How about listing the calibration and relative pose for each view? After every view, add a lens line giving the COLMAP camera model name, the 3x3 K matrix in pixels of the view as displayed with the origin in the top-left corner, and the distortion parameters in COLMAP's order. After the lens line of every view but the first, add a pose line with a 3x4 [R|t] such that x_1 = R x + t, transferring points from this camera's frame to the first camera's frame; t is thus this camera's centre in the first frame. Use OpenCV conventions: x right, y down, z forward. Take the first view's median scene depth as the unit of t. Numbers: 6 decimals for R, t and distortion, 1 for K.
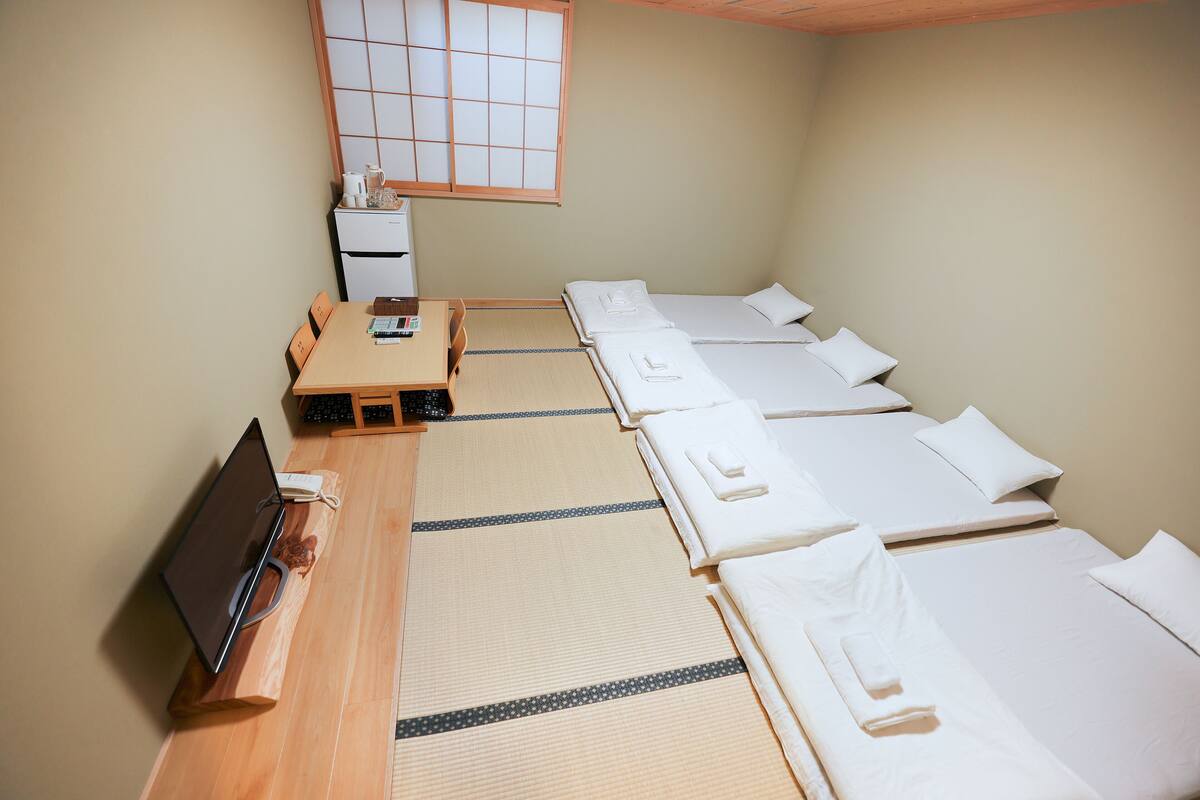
lens RADIAL K [[512.7, 0, 600.0], [0, 512.7, 400.0], [0, 0, 1]] dist [-0.019669, 0.000102]
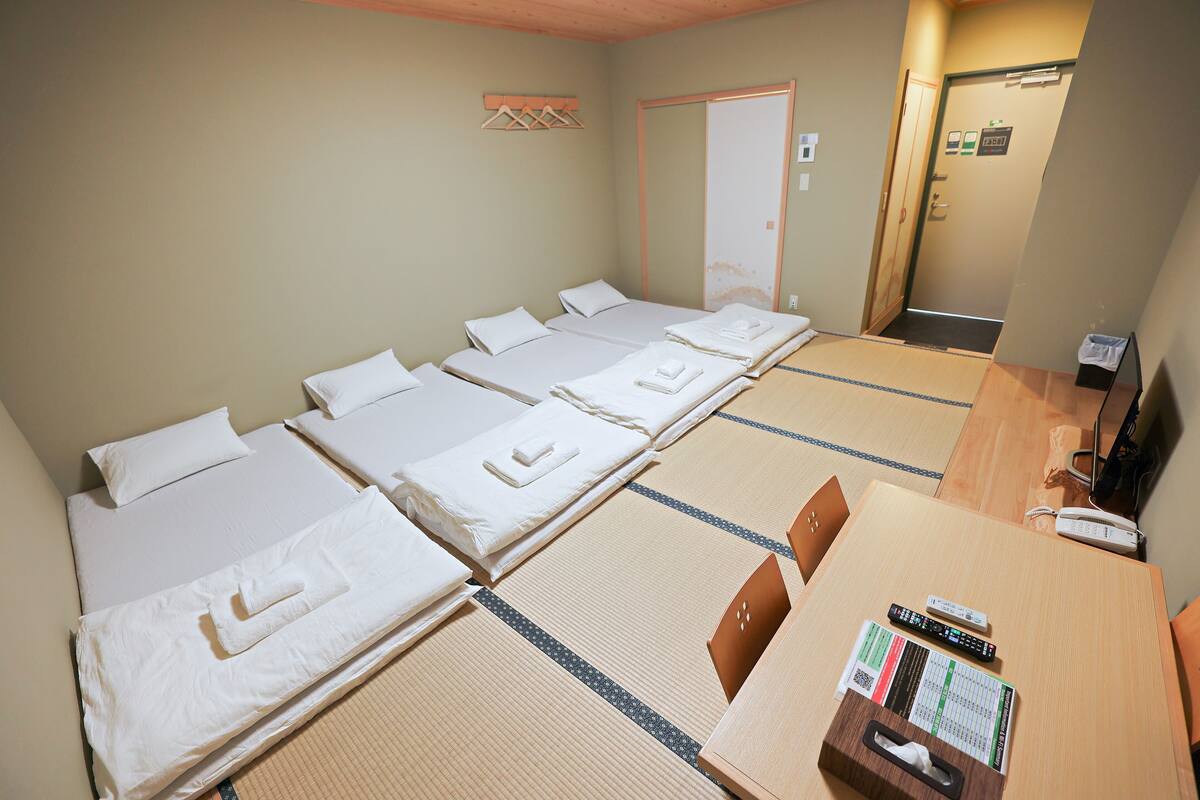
lens RADIAL K [[512.7, 0, 600.0], [0, 512.7, 400.0], [0, 0, 1]] dist [-0.019669, 0.000102]
pose [[-0.584605, -0.400063, 0.705823, -0.455341], [0.426950, 0.588067, 0.686943, -0.619102], [-0.689892, 0.702942, -0.172980, 1.124514]]
